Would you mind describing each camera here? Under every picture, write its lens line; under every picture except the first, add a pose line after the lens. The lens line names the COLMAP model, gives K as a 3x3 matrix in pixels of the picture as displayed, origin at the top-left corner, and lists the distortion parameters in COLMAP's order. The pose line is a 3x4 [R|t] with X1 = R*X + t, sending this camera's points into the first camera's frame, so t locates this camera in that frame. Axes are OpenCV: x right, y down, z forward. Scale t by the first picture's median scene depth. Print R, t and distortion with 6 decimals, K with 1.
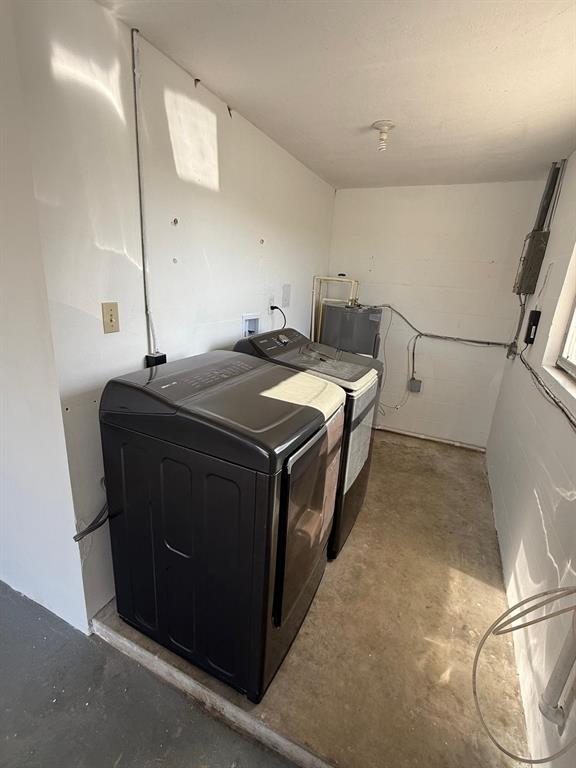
lens RADIAL K [[359.6, 0, 288.6], [0, 359.6, 381.9], [0, 0, 1]] dist [-0.000879, -0.000677]
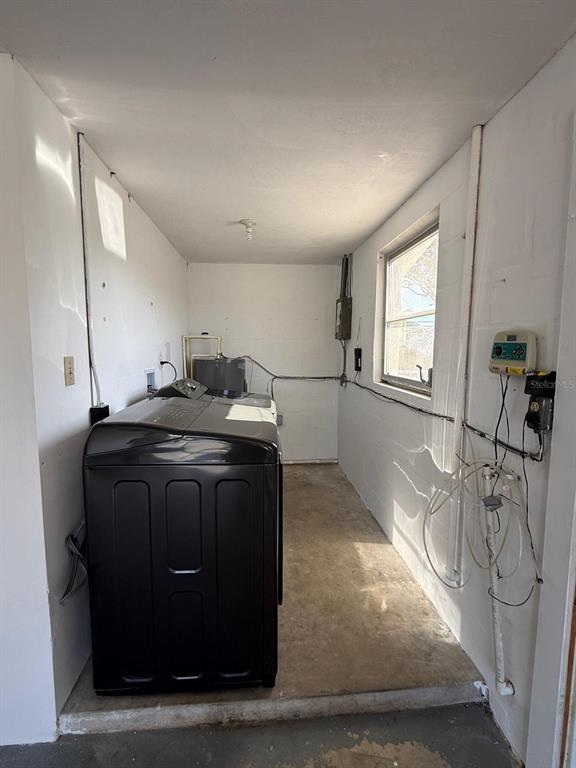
lens RADIAL K [[359.6, 0, 288.6], [0, 359.6, 381.9], [0, 0, 1]] dist [-0.000879, -0.000677]
pose [[0.867744, -0.105993, 0.485578, -0.359365], [0.187709, 0.974528, -0.122720, 0.077473], [-0.460202, 0.197637, 0.865536, -0.141033]]
